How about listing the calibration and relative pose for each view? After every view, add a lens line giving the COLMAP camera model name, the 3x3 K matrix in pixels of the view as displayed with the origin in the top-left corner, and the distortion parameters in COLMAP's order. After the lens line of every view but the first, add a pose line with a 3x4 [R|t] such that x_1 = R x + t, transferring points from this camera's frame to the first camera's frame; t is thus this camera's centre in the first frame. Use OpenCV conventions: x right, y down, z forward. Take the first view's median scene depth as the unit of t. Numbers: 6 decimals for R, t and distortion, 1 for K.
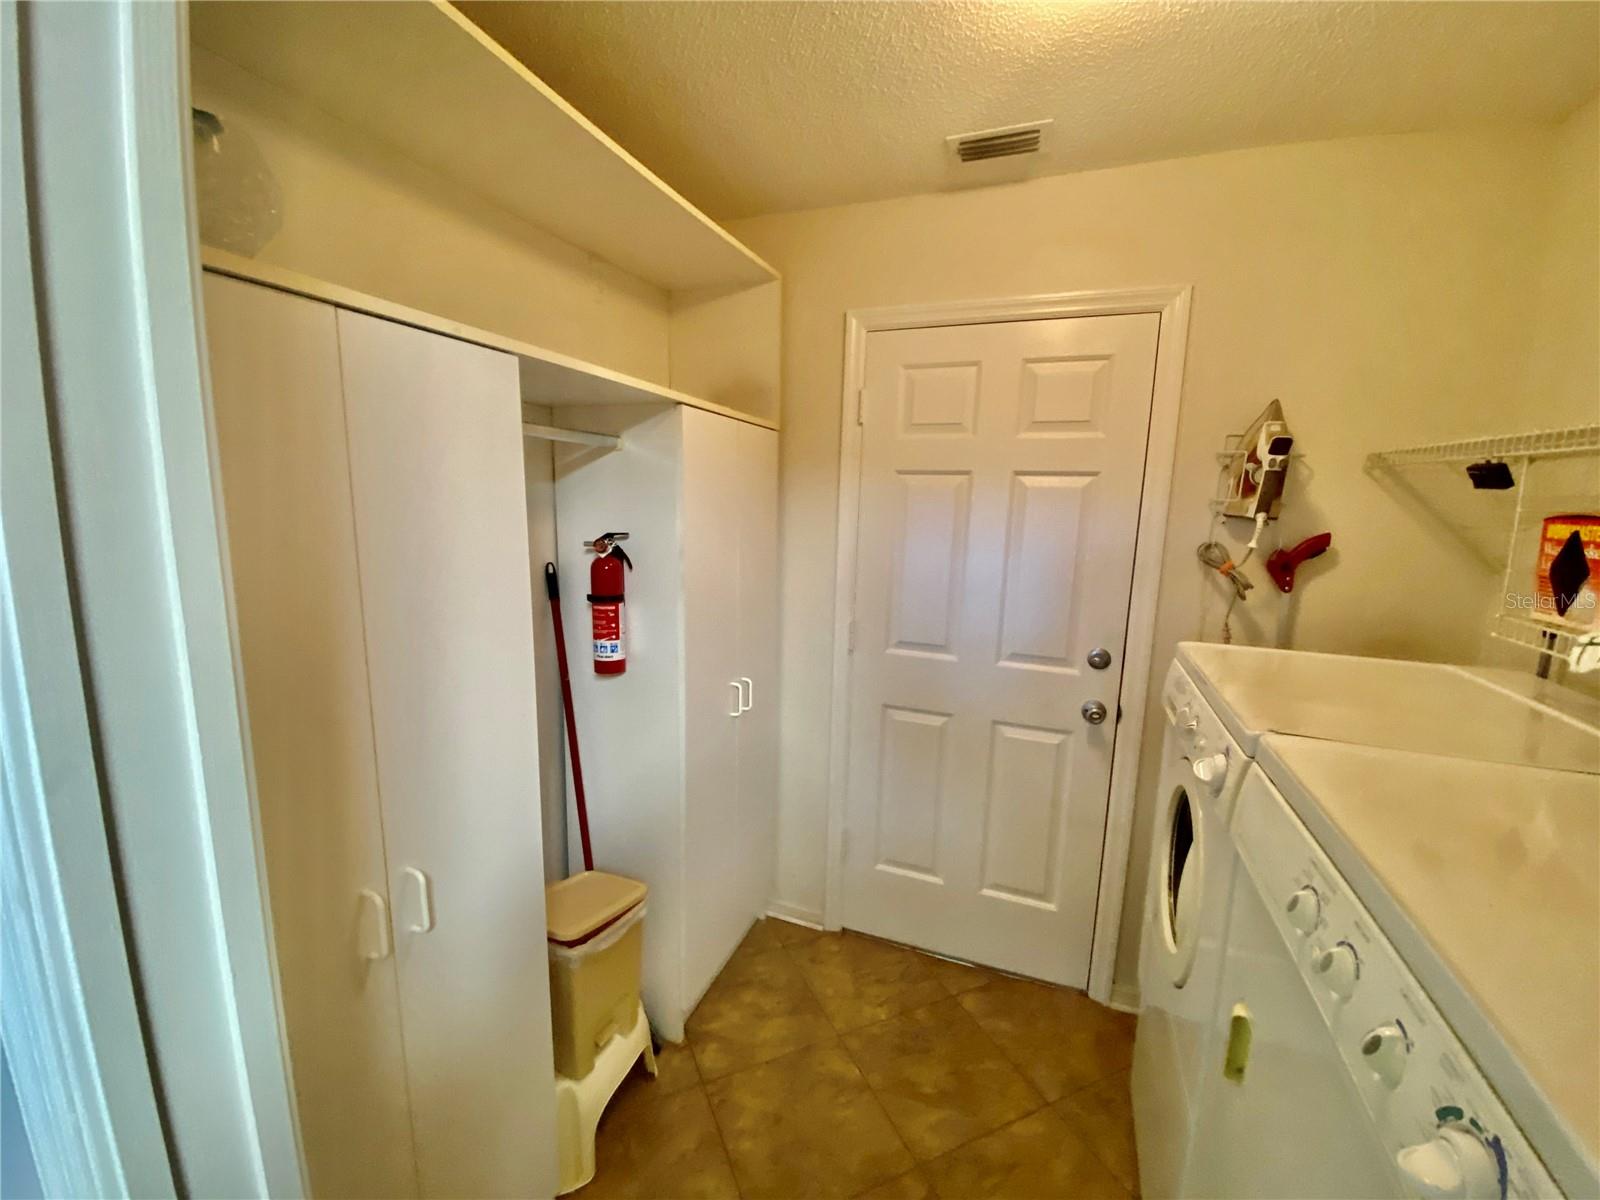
lens RADIAL K [[653.1, 0, 801.6], [0, 653.1, 583.2], [0, 0, 1]] dist [-0.001789, -0.012473]
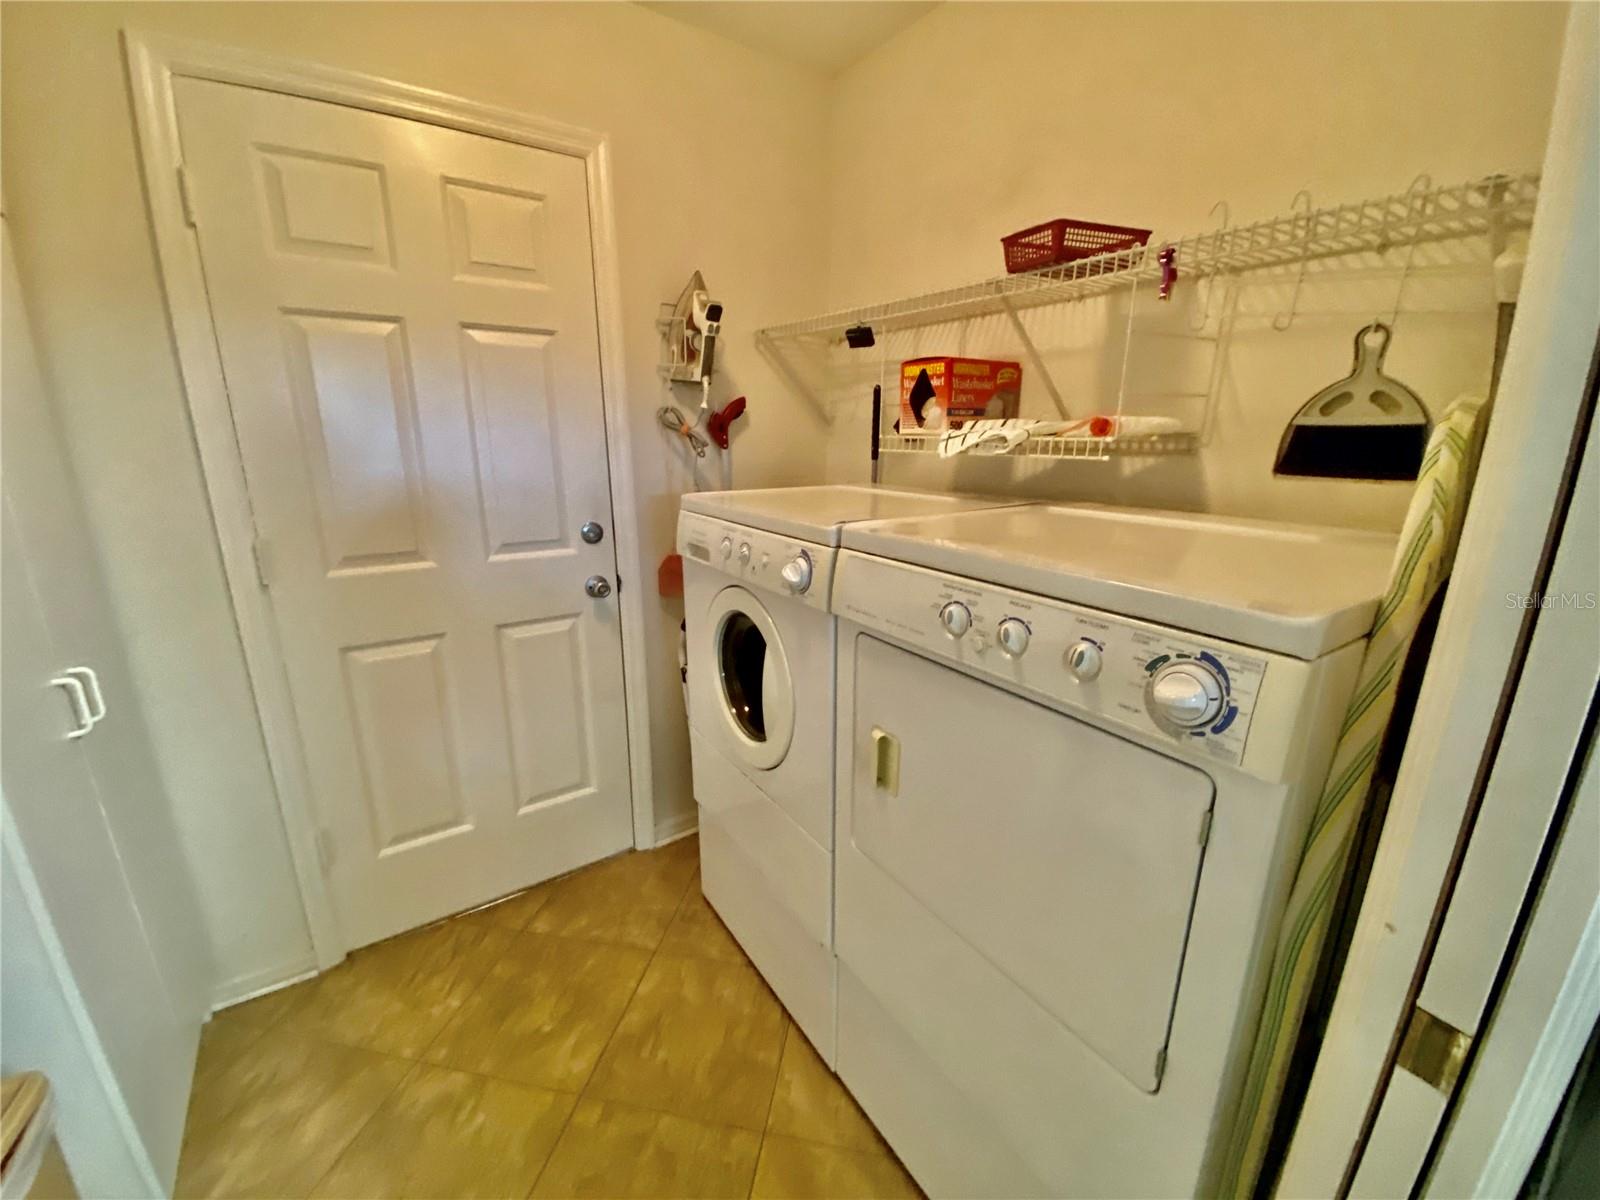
lens RADIAL K [[645.8, 0, 797.4], [0, 645.8, 600.9], [0, 0, 1]] dist [0.031083, -0.026639]
pose [[0.567277, -0.236655, 0.788791, -0.177523], [0.125569, 0.971477, 0.201160, 0.061723], [-0.813897, -0.015066, 0.580813, 0.190986]]
